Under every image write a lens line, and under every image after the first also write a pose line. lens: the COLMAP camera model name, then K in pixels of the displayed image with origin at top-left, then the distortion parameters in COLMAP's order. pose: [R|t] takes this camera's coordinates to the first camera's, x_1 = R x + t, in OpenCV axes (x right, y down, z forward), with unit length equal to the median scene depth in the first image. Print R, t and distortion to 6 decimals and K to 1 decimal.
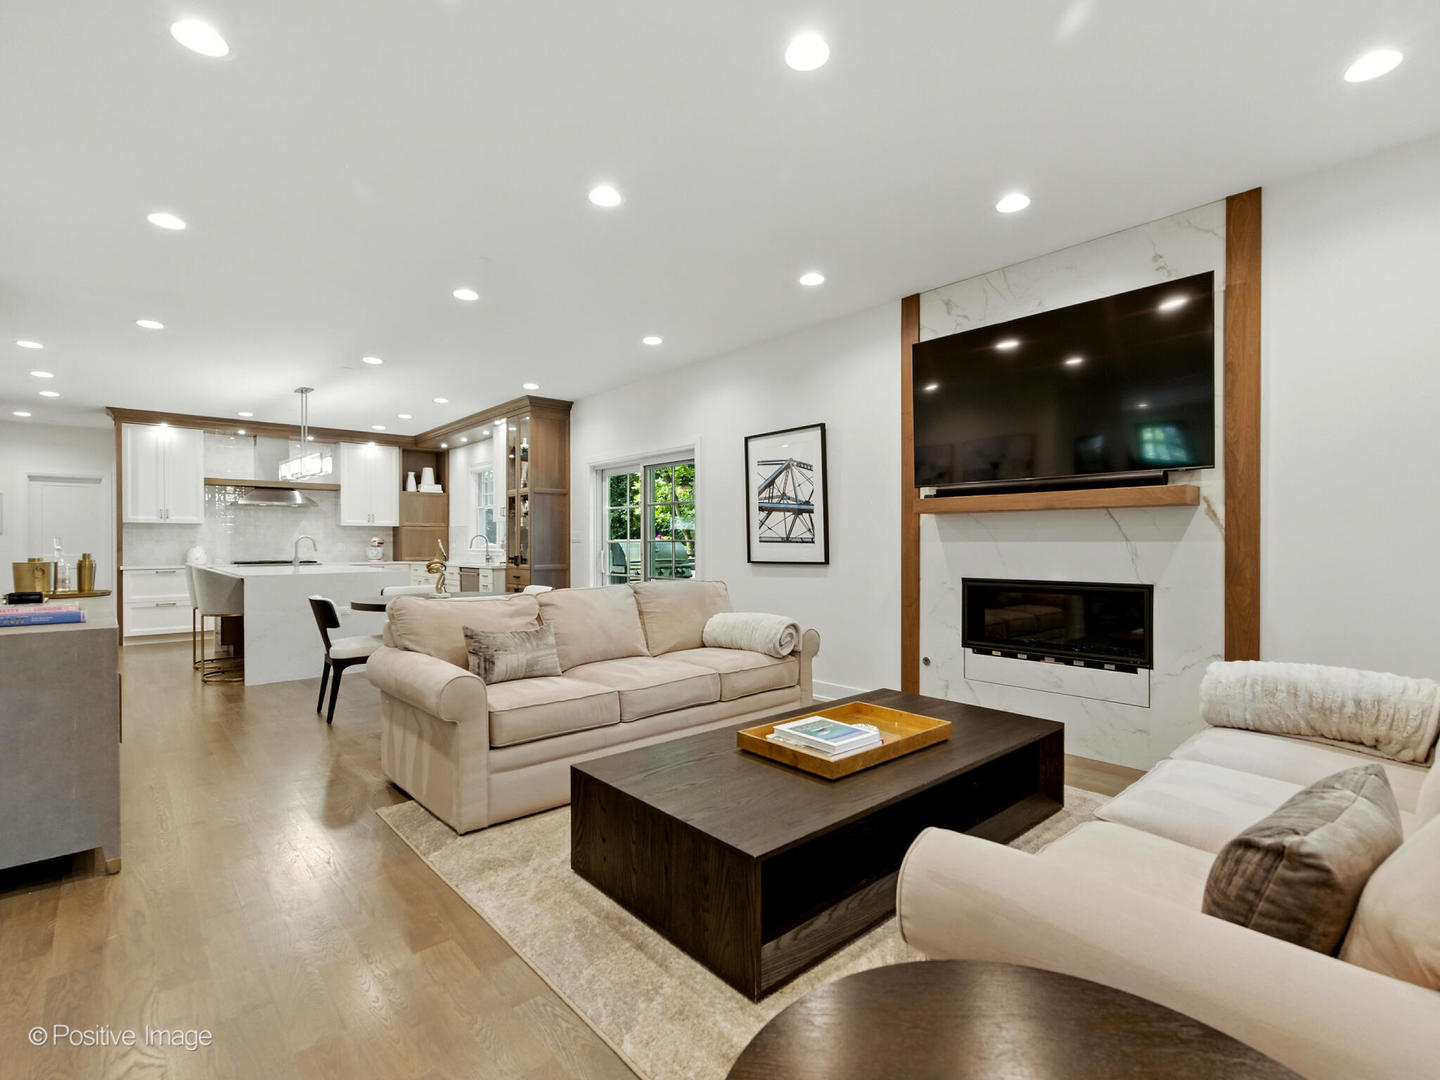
lens RADIAL K [[676.4, 0, 724.9], [0, 676.4, 546.4], [0, 0, 1]] dist [-0.002735, 0.000791]
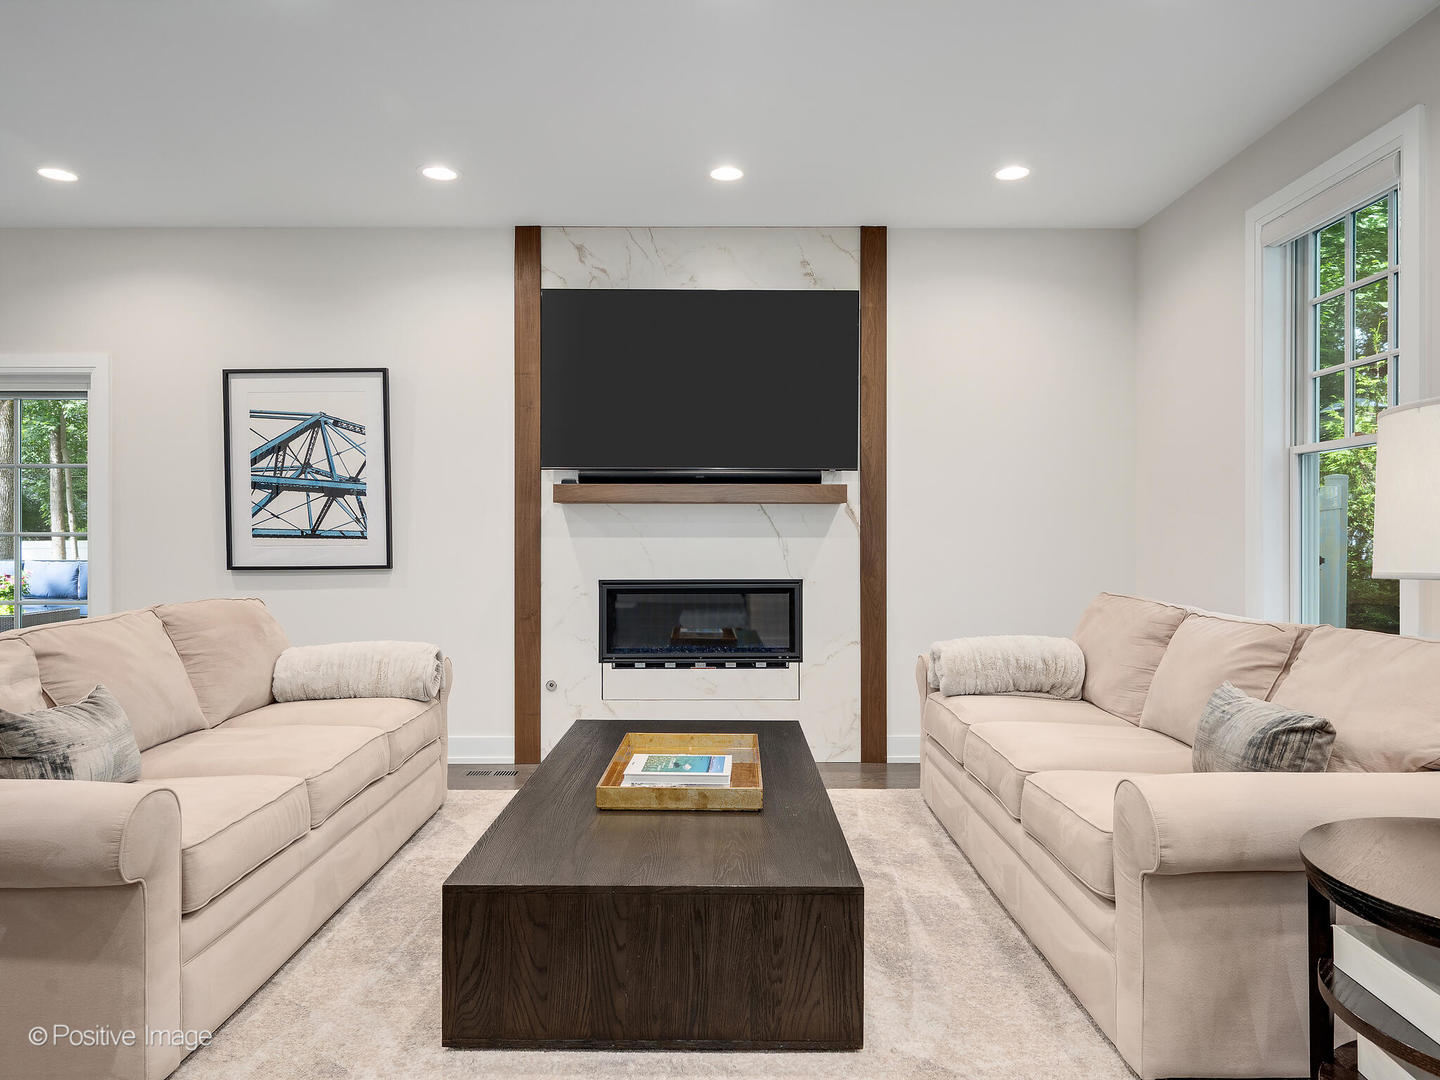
lens RADIAL K [[911.6, 0, 718.6], [0, 911.6, 533.2], [0, 0, 1]] dist [-0.004112, 0.002717]
pose [[0.678666, 0.006065, 0.734422, -0.361870], [0.002744, 0.999938, -0.010793, 0.000697], [-0.734442, 0.009340, 0.678607, 0.116186]]
